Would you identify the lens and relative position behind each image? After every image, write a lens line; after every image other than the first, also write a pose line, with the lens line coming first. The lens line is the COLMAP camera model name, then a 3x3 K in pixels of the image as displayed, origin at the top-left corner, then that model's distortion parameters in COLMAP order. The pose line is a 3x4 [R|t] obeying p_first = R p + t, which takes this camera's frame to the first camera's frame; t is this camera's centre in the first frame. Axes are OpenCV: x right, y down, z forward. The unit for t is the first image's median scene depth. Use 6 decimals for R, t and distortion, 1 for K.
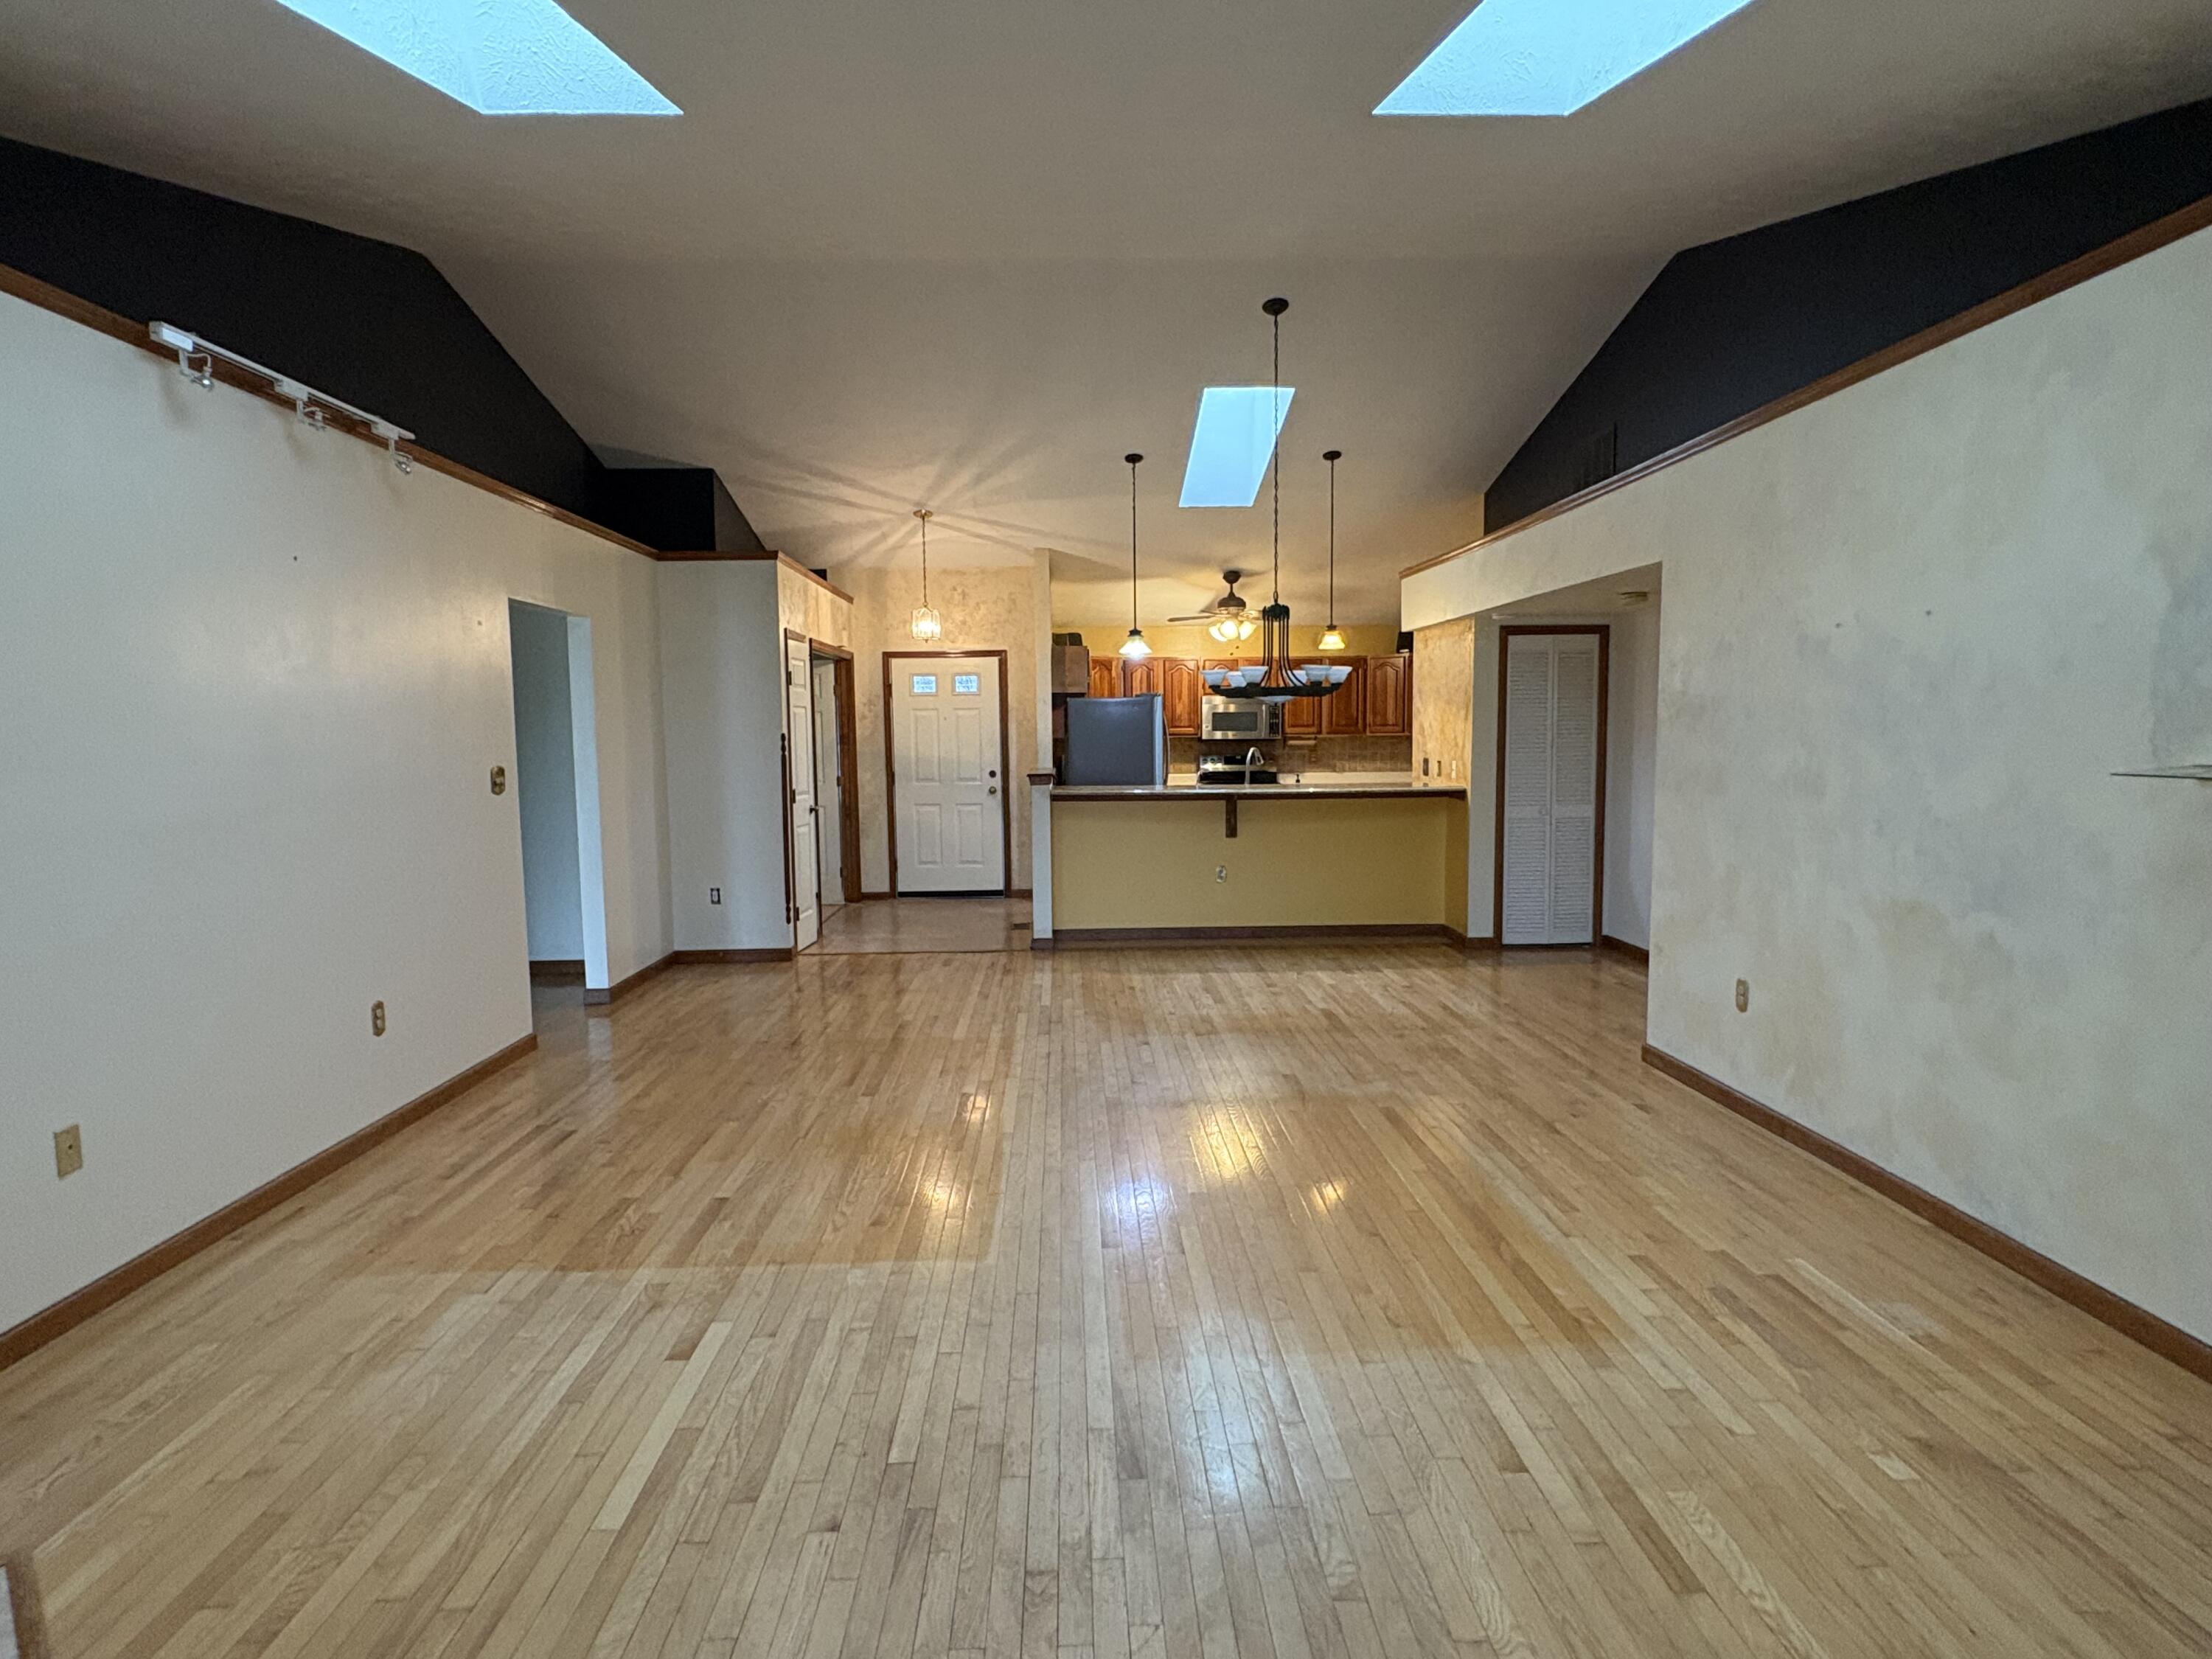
lens RADIAL K [[1169.0, 0, 1094.3], [0, 1169.0, 817.7], [0, 0, 1]] dist [0.004019, 0.000439]
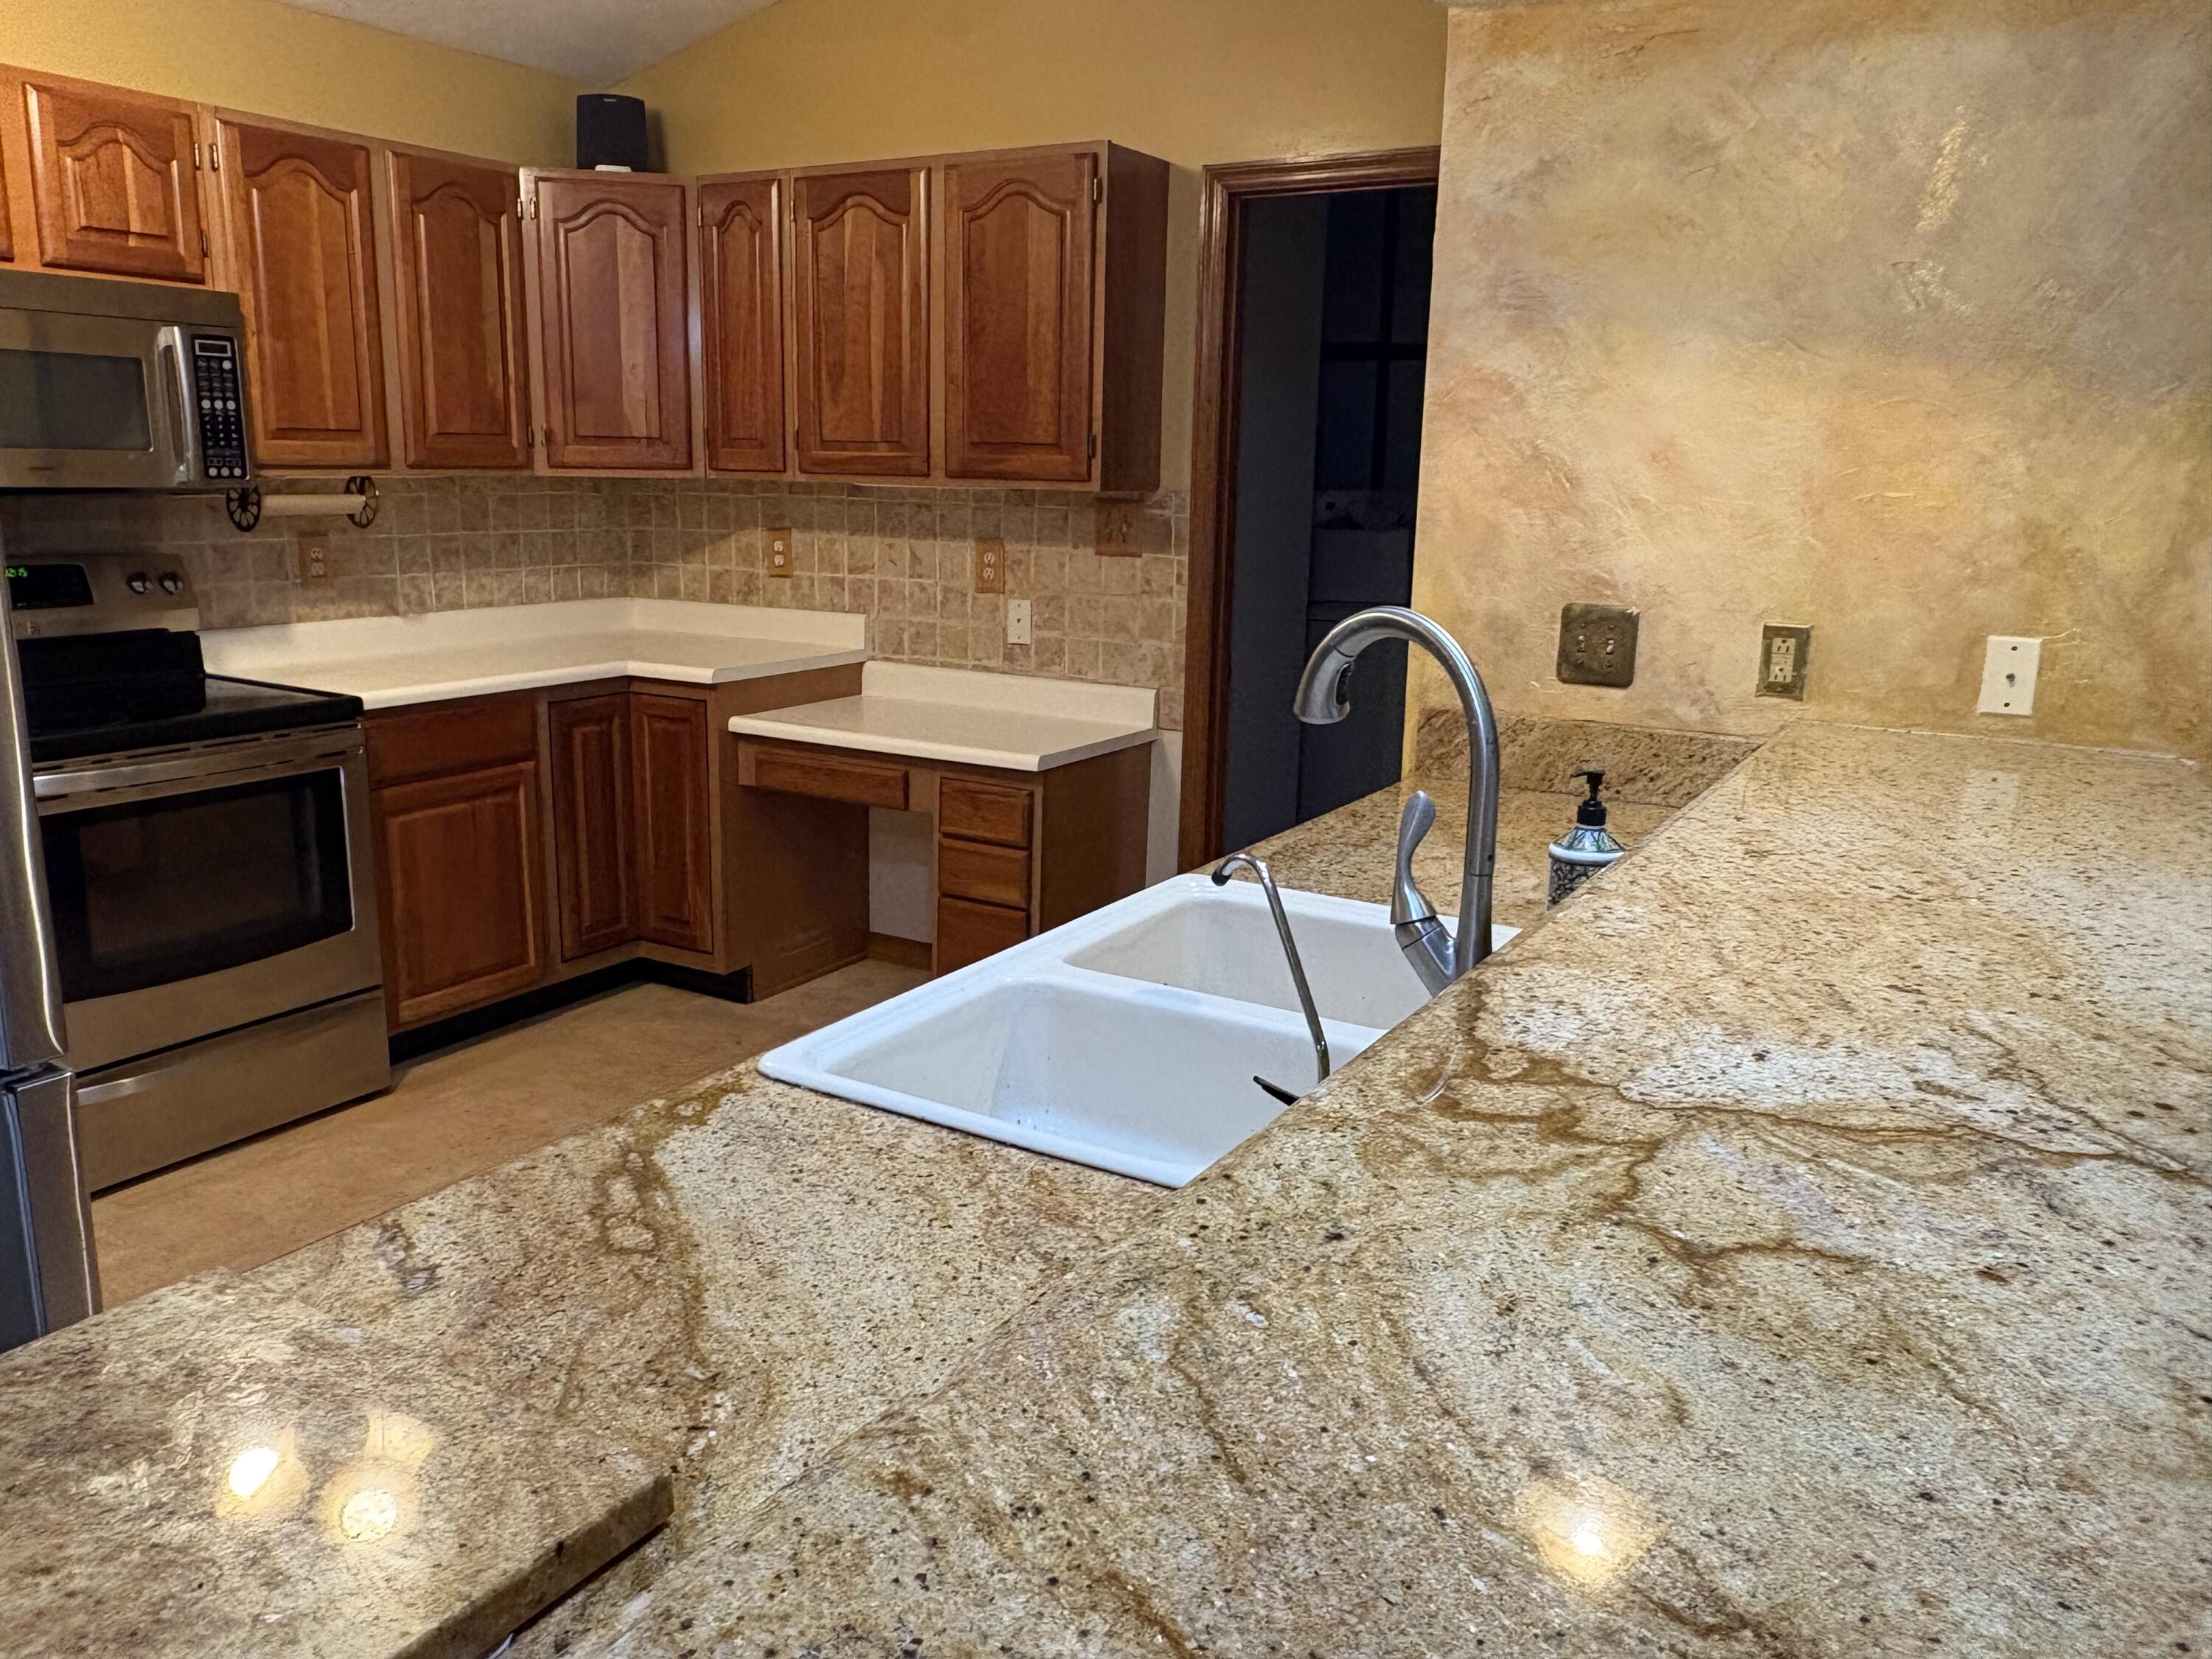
lens RADIAL K [[1668.1, 0, 1077.0], [0, 1668.1, 841.9], [0, 0, 1]] dist [-0.003384, 0.005381]
pose [[0.539649, -0.168204, 0.824916, -0.043765], [0.037965, 0.983703, 0.175746, -0.066210], [-0.841034, -0.063523, 0.537240, 0.895179]]
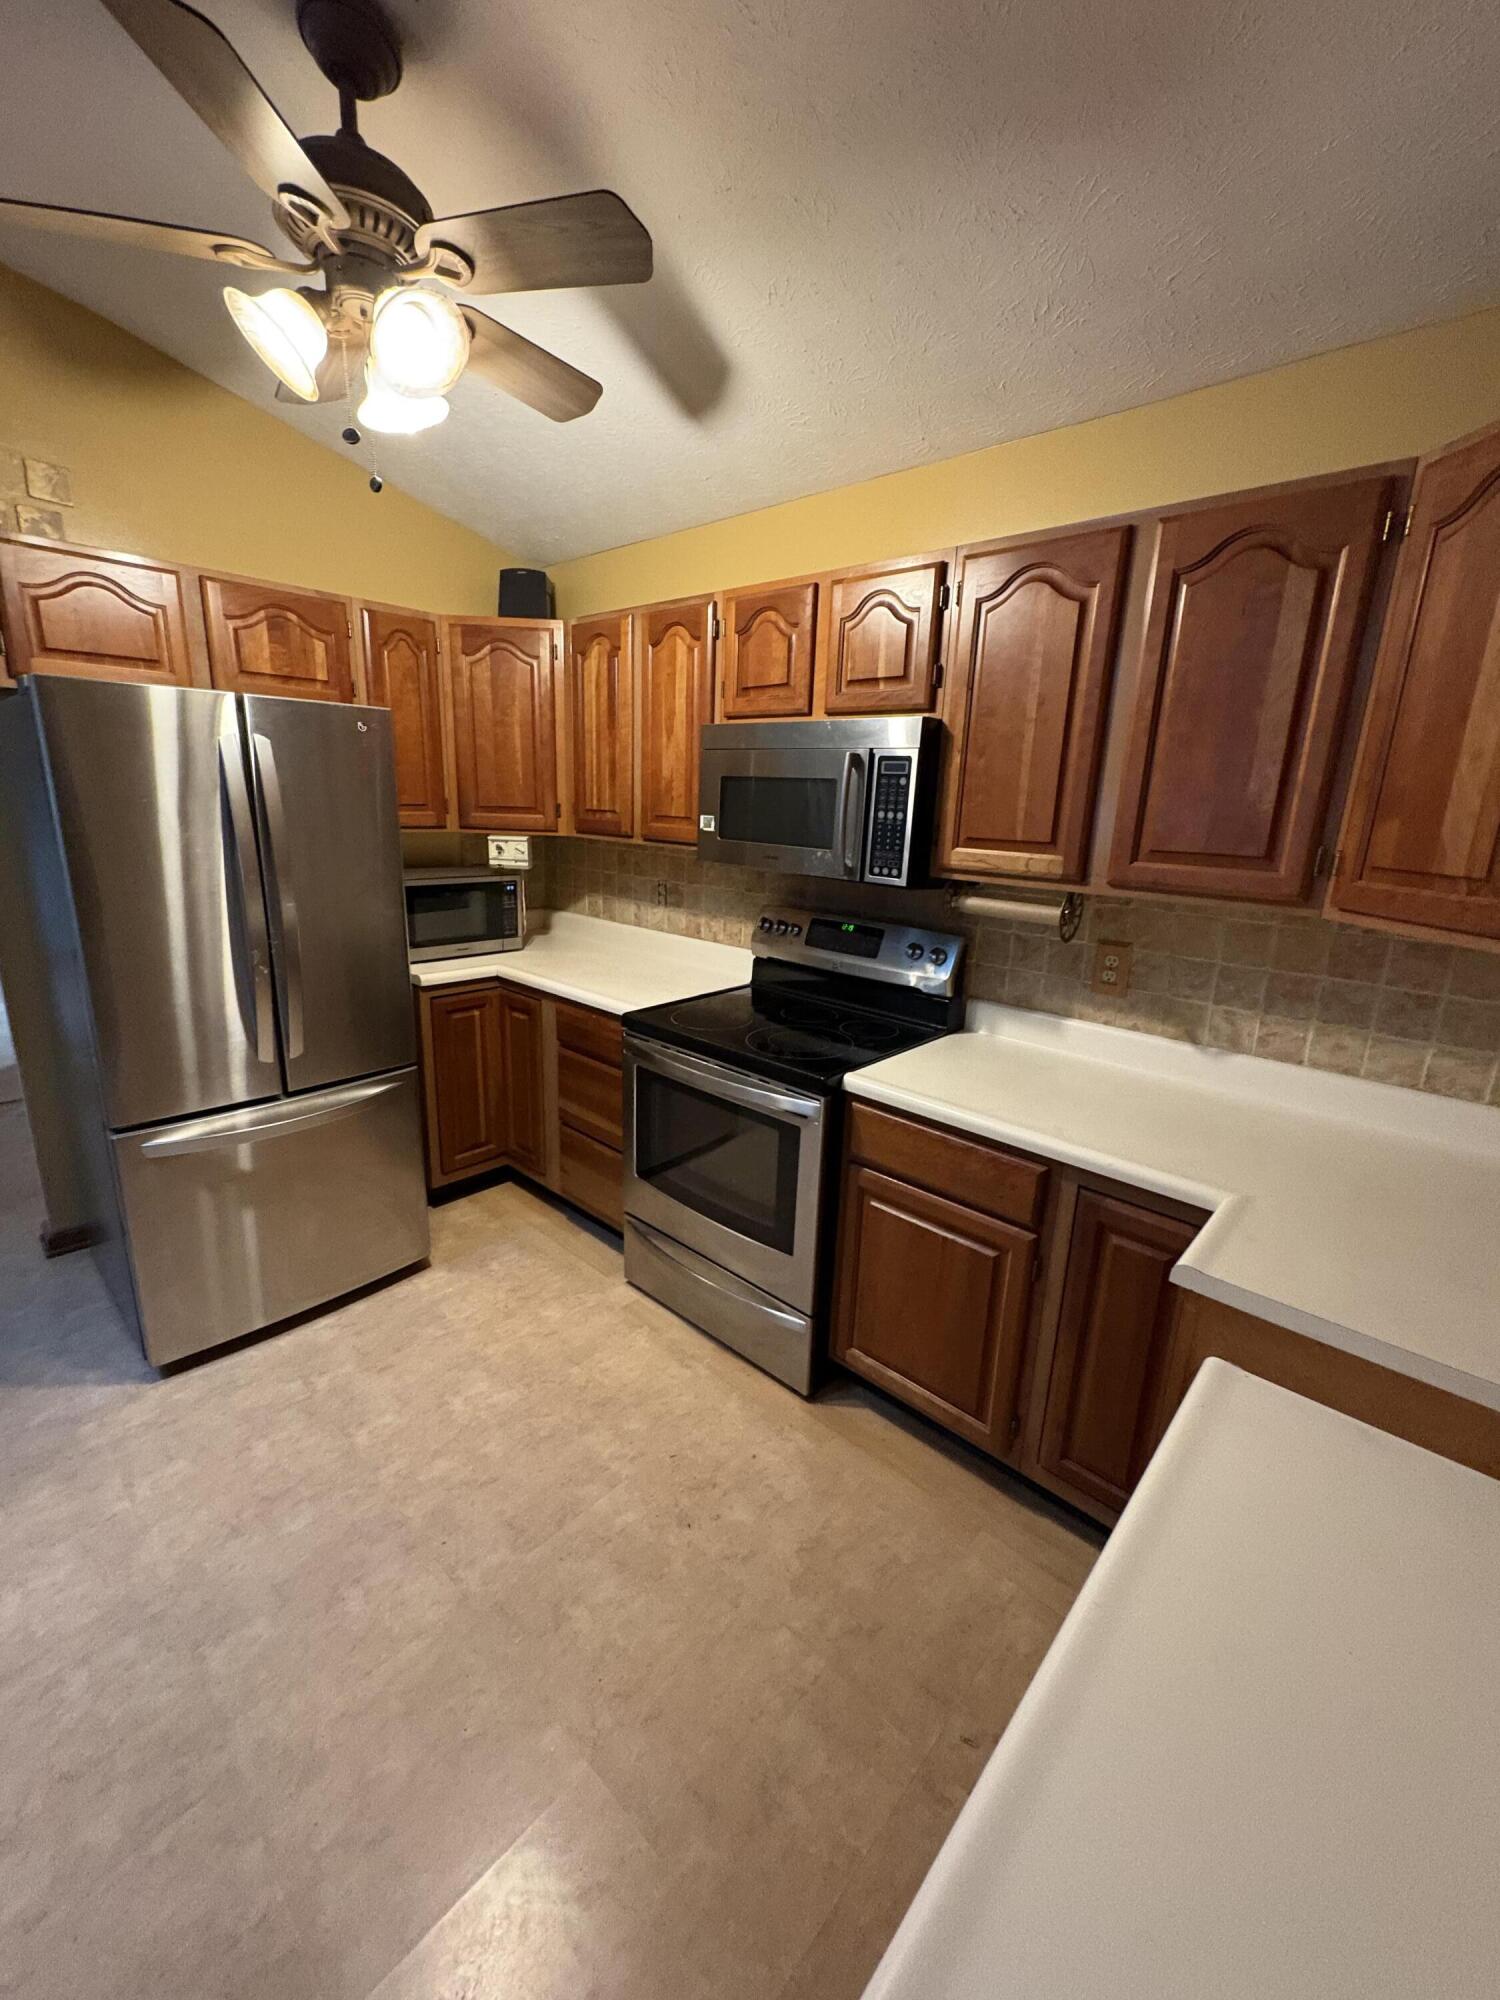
lens RADIAL K [[800.3, 0, 753.7], [0, 800.3, 995.7], [0, 0, 1]] dist [-0.009973, 0.000050]
pose [[0.714629, 0.204832, -0.668841, 0.338350], [-0.095131, 0.975741, 0.197177, -0.098913], [0.693004, -0.077281, 0.716779, 1.103270]]
